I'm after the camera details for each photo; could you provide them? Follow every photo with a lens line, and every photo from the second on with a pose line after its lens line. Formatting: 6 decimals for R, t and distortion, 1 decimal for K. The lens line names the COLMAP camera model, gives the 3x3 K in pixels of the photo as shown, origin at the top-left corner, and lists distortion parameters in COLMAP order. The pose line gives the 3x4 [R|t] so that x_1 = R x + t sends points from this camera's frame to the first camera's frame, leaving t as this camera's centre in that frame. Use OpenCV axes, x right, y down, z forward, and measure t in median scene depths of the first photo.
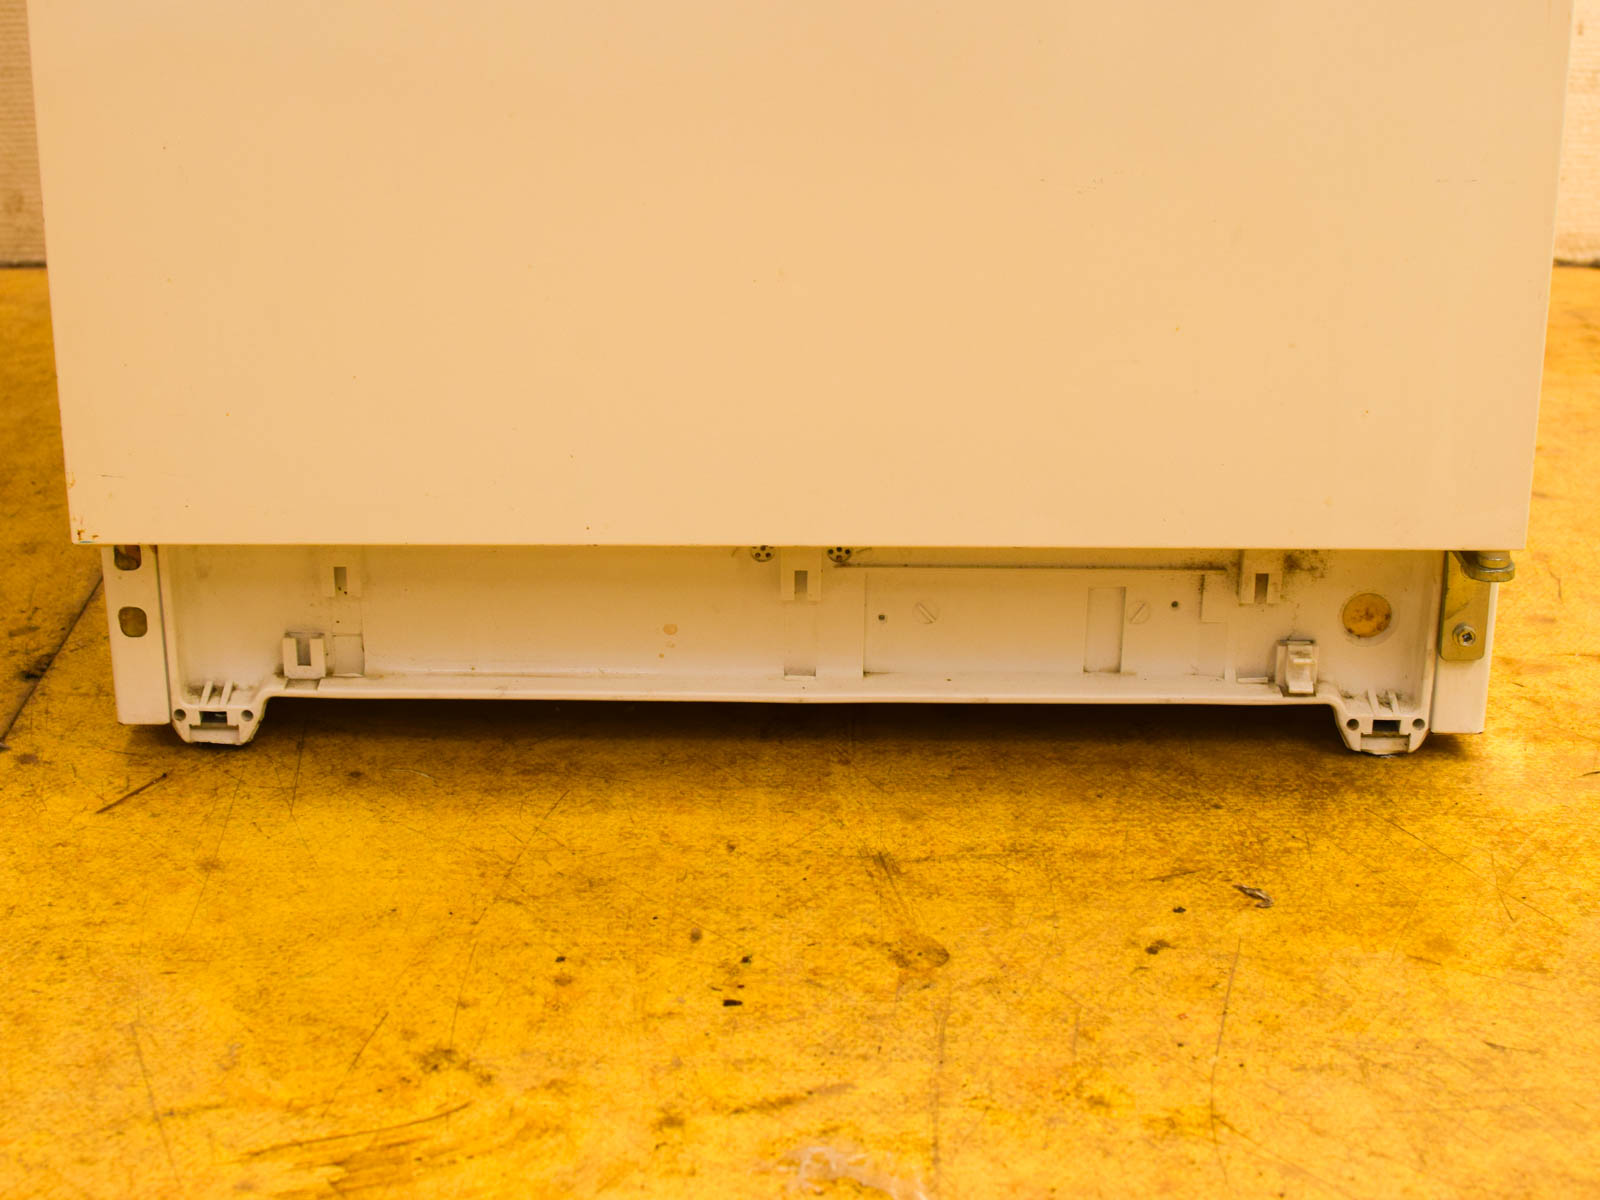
lens RADIAL K [[2703.0, 0, 800.0], [0, 2703.0, 600.0], [0, 0, 1]] dist [-0.172497, 0.038634]
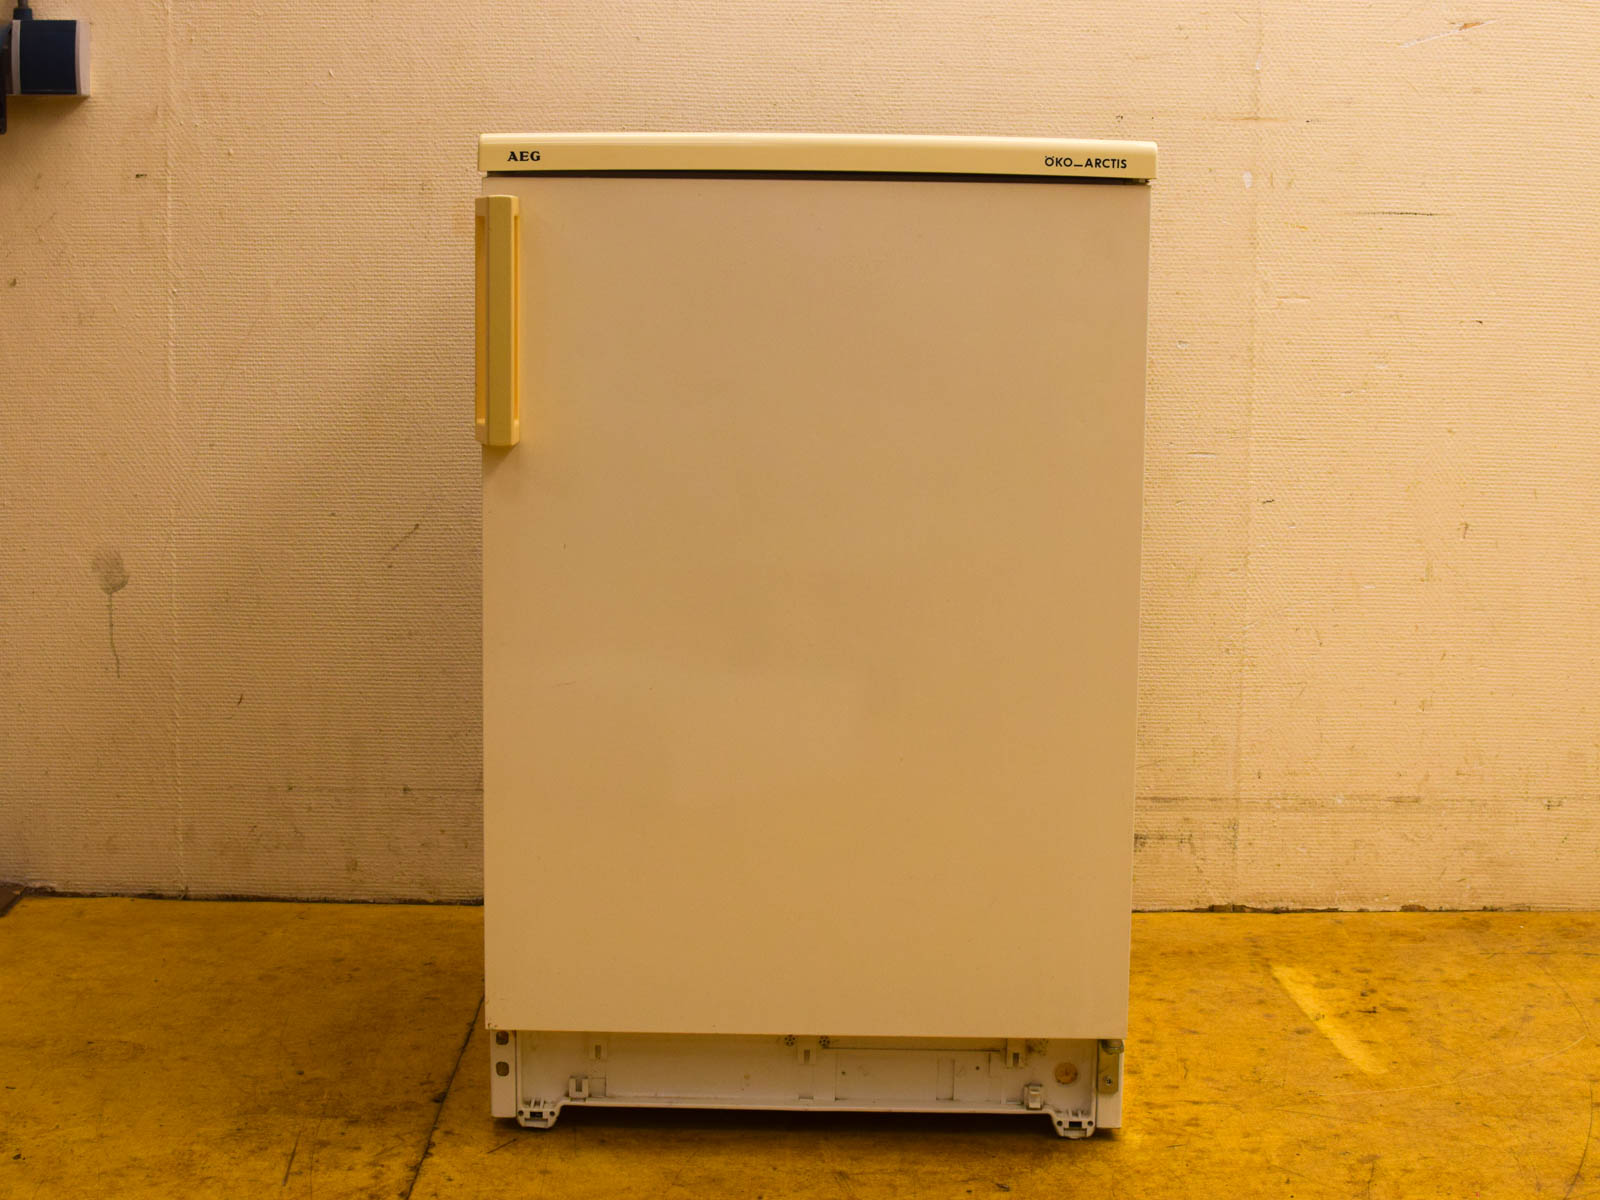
lens RADIAL K [[2703.0, 0, 800.0], [0, 2703.0, 600.0], [0, 0, 1]] dist [-0.172497, 0.038634]
pose [[0.999935, 0.010140, -0.005136, 0.002227], [-0.011061, 0.972137, -0.234152, 0.145658], [0.002619, 0.234193, 0.972187, -1.219699]]
